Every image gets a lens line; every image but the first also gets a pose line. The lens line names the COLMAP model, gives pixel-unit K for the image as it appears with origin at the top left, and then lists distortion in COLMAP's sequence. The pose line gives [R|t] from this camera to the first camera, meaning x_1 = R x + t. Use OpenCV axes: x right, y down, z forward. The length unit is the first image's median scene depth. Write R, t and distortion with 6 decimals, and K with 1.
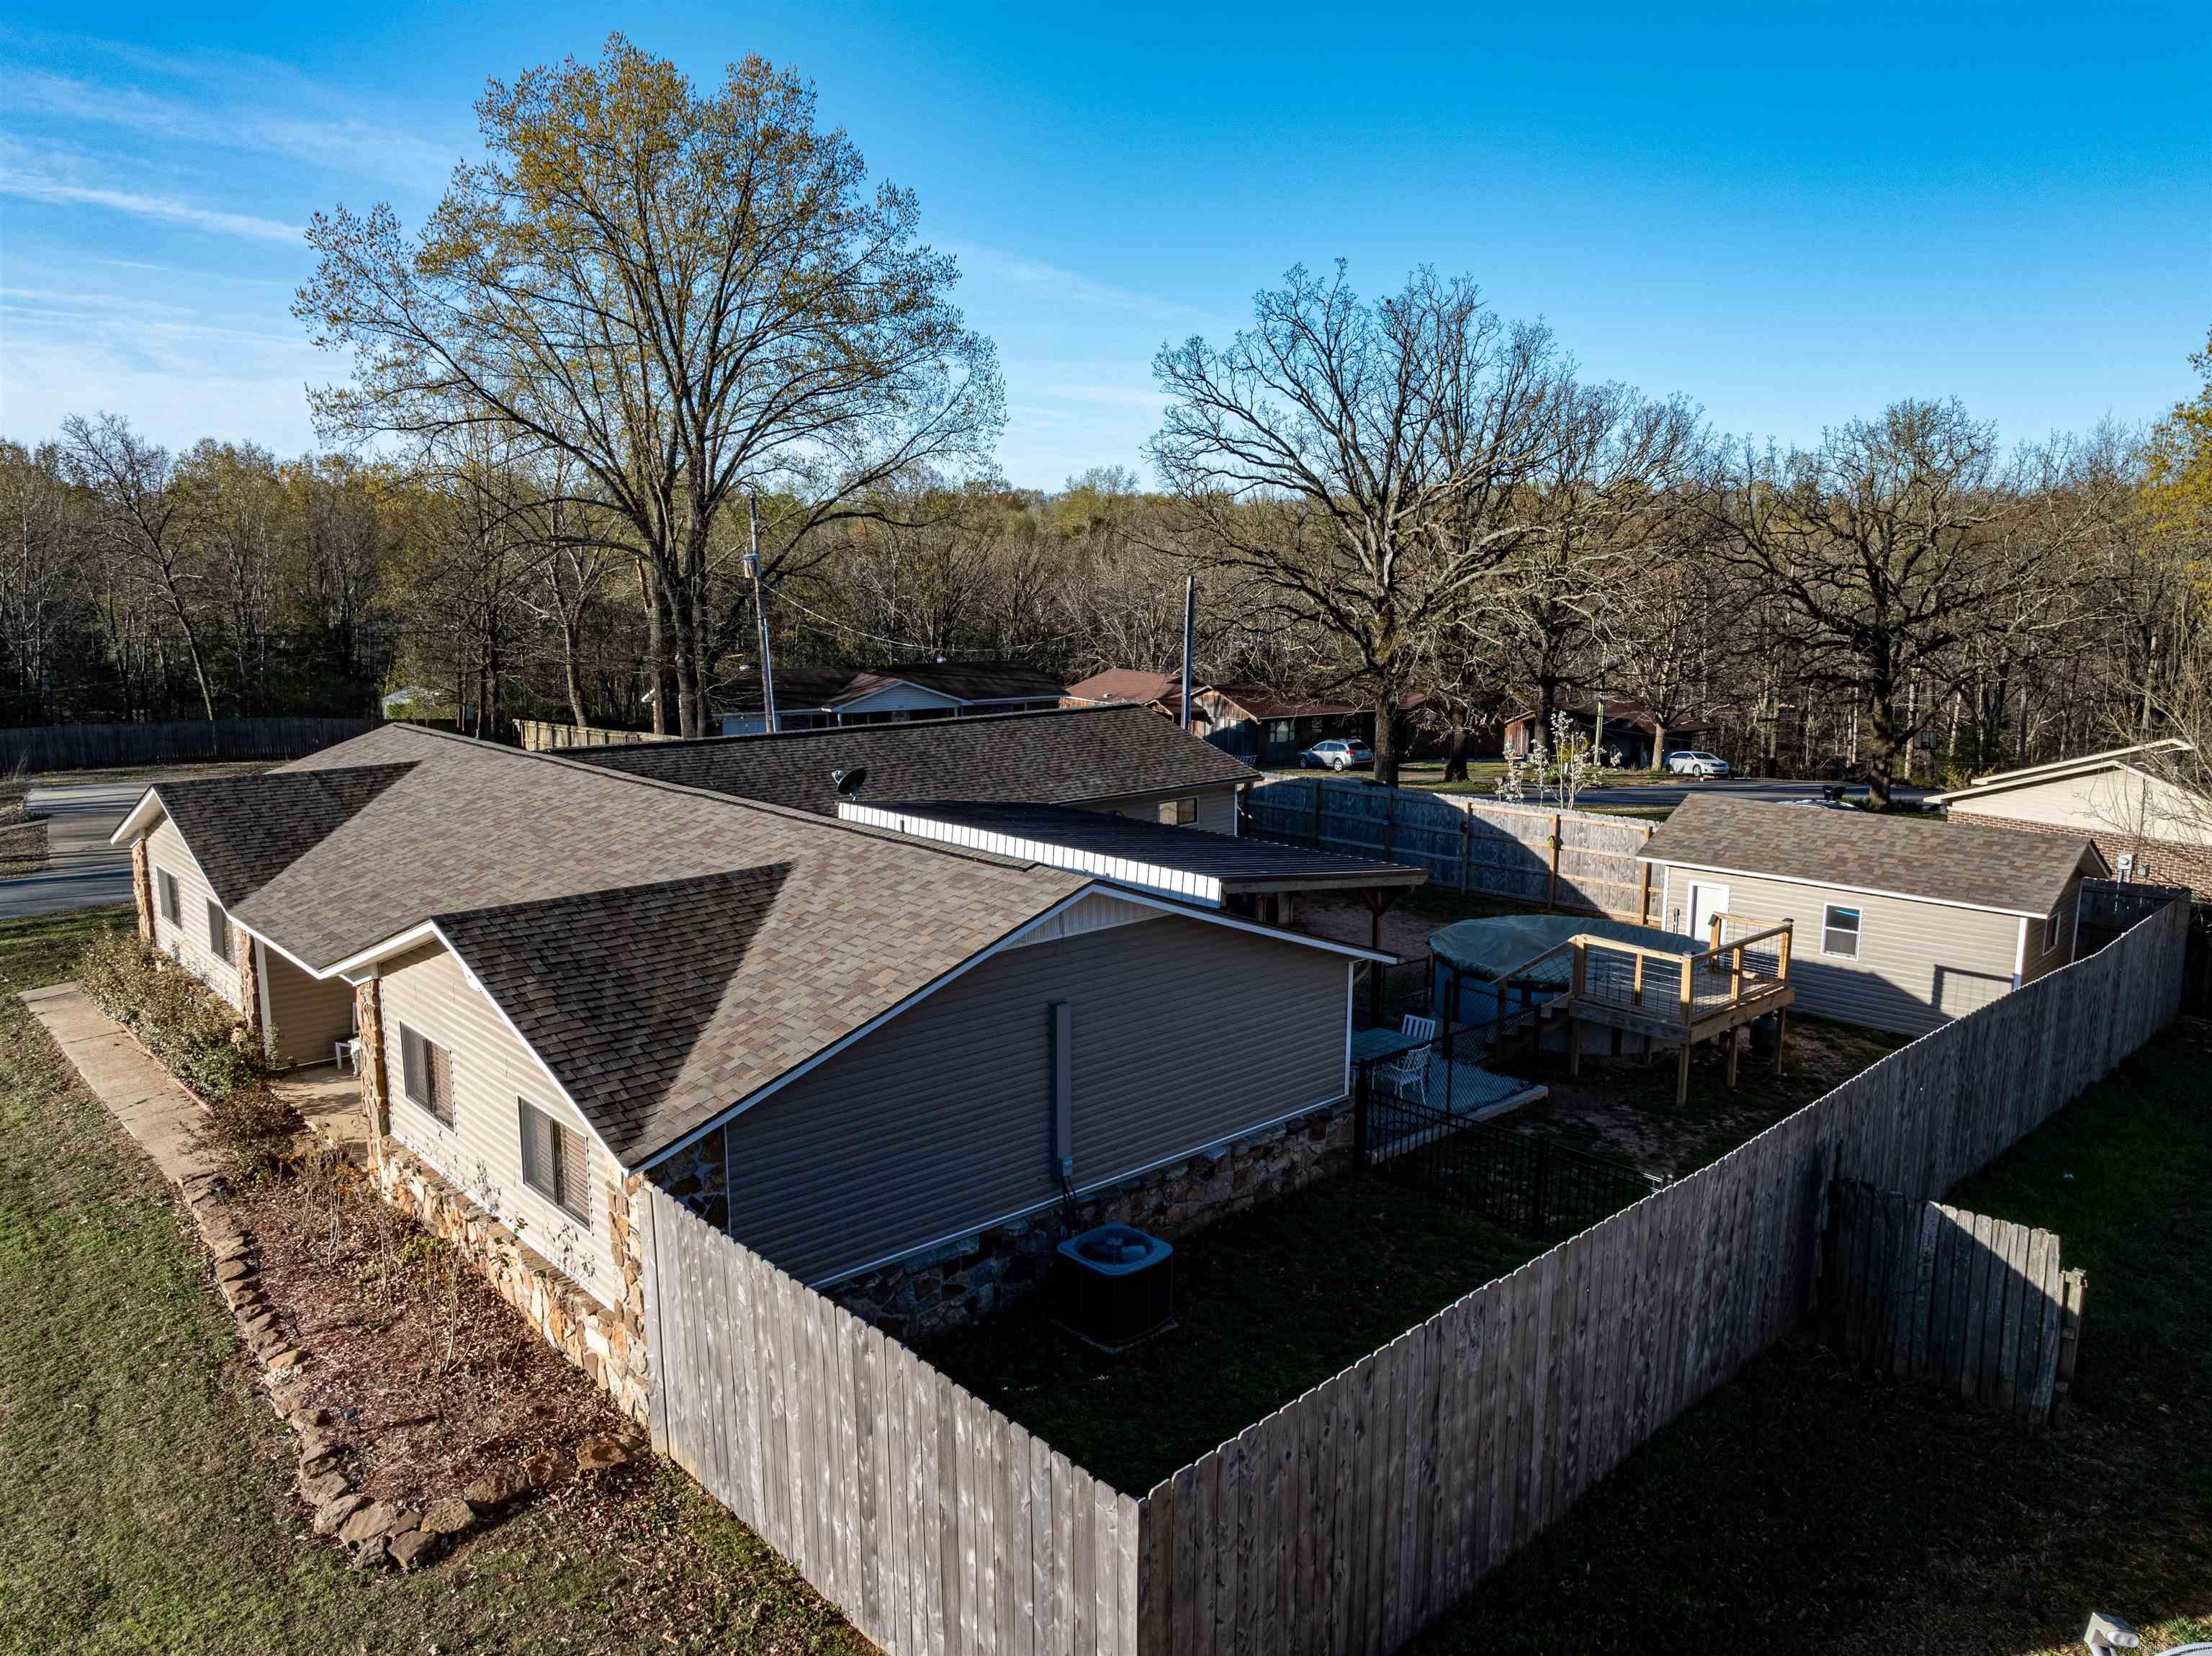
lens RADIAL K [[1506.1, 0, 1106.0], [0, 1506.1, 828.0], [0, 0, 1]] dist [0.003870, 0.000748]
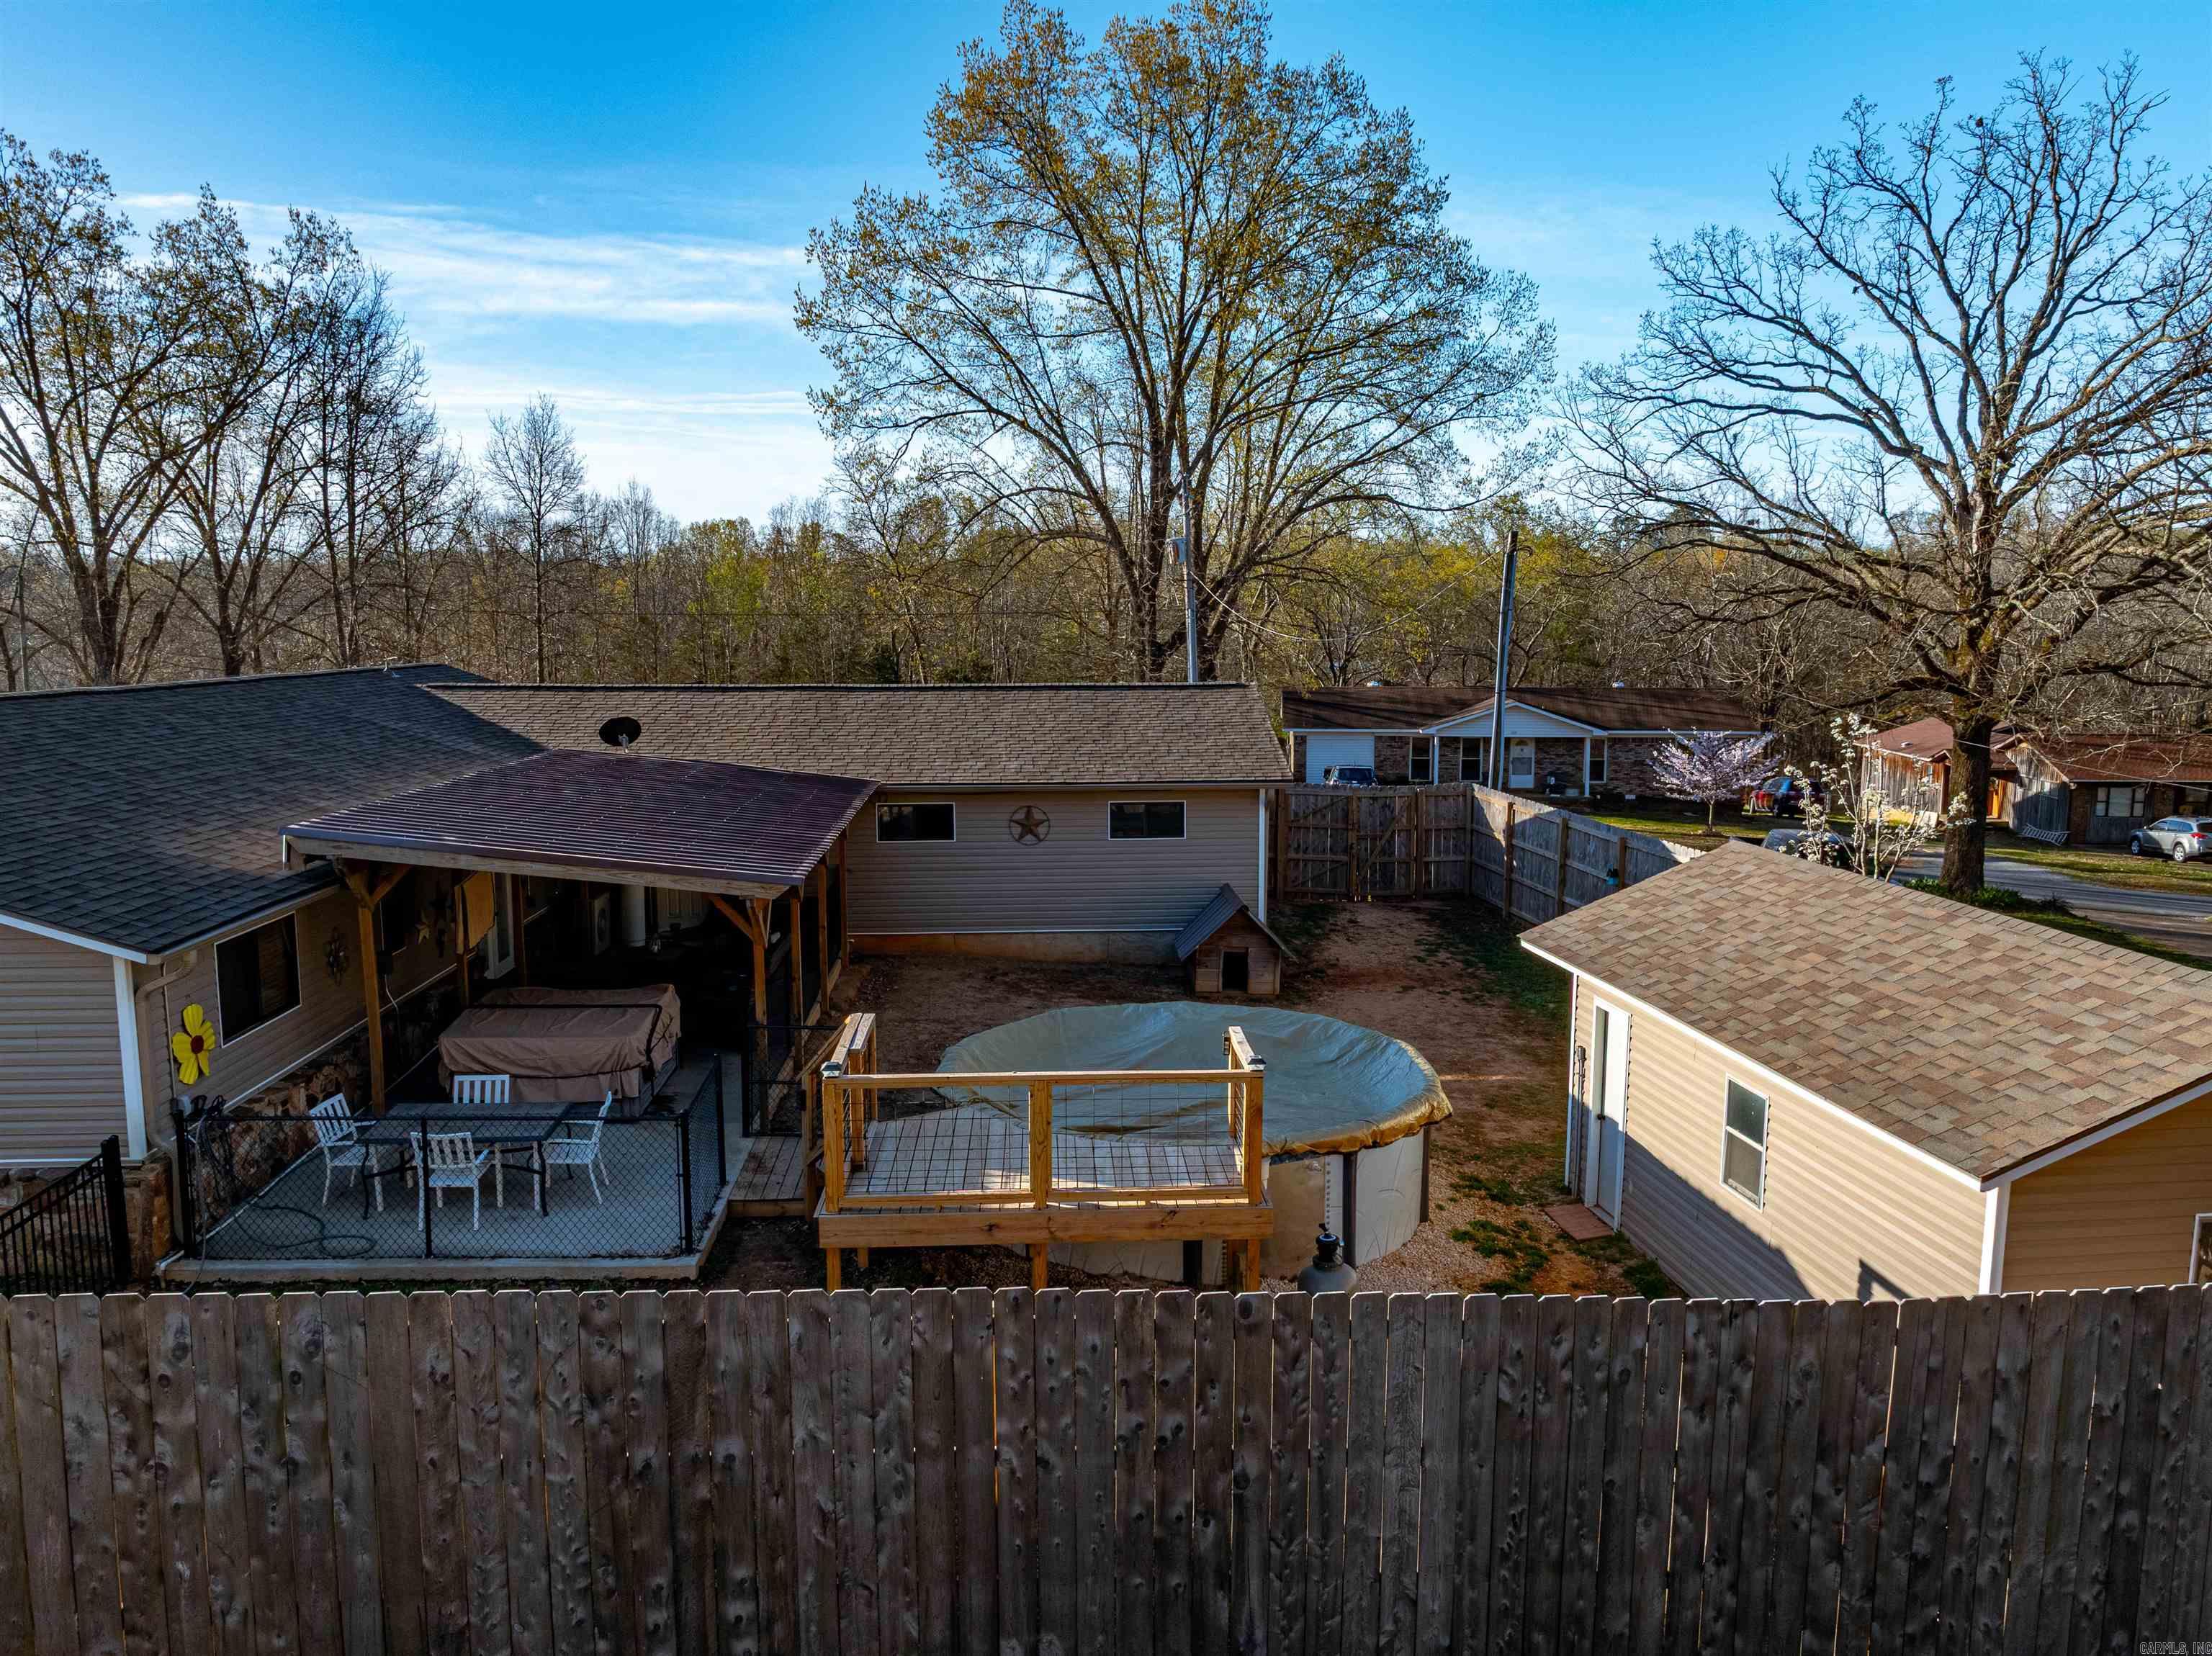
lens RADIAL K [[1506.1, 0, 1106.0], [0, 1506.1, 828.0], [0, 0, 1]] dist [0.003870, 0.000748]
pose [[0.793120, 0.085477, -0.603038, 0.179643], [-0.106804, 0.994280, 0.000464, -0.001299], [0.599628, 0.064039, 0.797712, 0.155069]]
